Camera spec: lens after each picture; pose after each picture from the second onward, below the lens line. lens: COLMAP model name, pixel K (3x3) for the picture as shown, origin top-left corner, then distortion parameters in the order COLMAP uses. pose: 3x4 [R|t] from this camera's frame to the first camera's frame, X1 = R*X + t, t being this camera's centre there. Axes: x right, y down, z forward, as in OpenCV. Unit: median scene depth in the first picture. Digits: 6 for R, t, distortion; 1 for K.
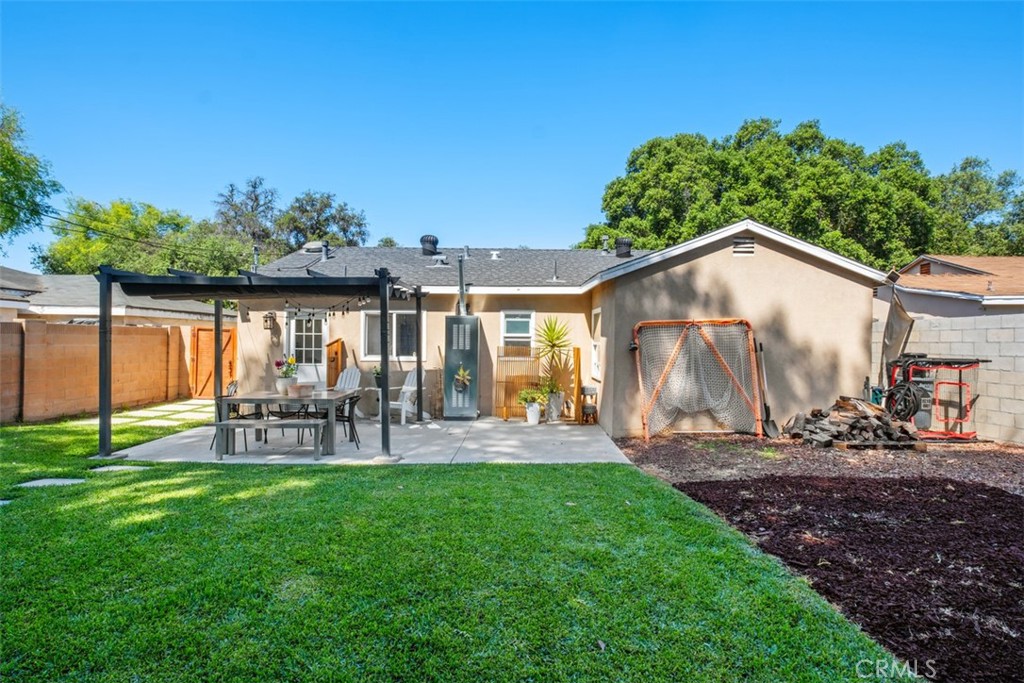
lens RADIAL K [[505.5, 0, 512.0], [0, 505.5, 344.1], [0, 0, 1]] dist [0.005118, -0.000552]
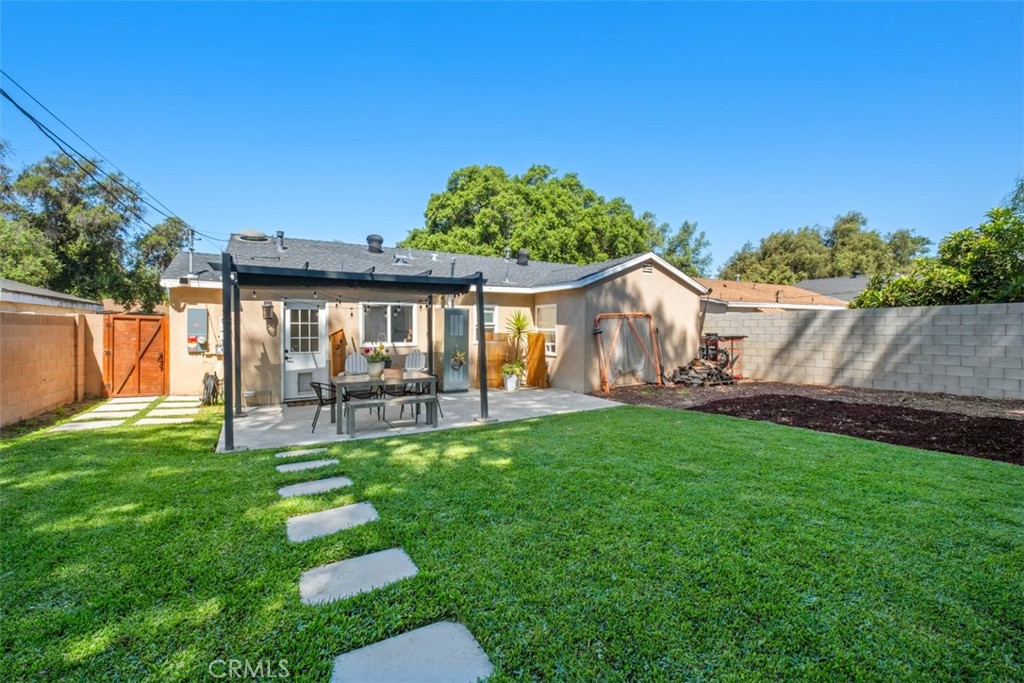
lens RADIAL K [[443.5, 0, 512.1], [0, 443.5, 335.9], [0, 0, 1]] dist [0.002435, -0.003464]
pose [[0.866443, -0.017596, 0.498967, -0.487941], [0.011569, 0.999818, 0.015168, -0.002967], [-0.499143, -0.007369, 0.866488, -0.007553]]
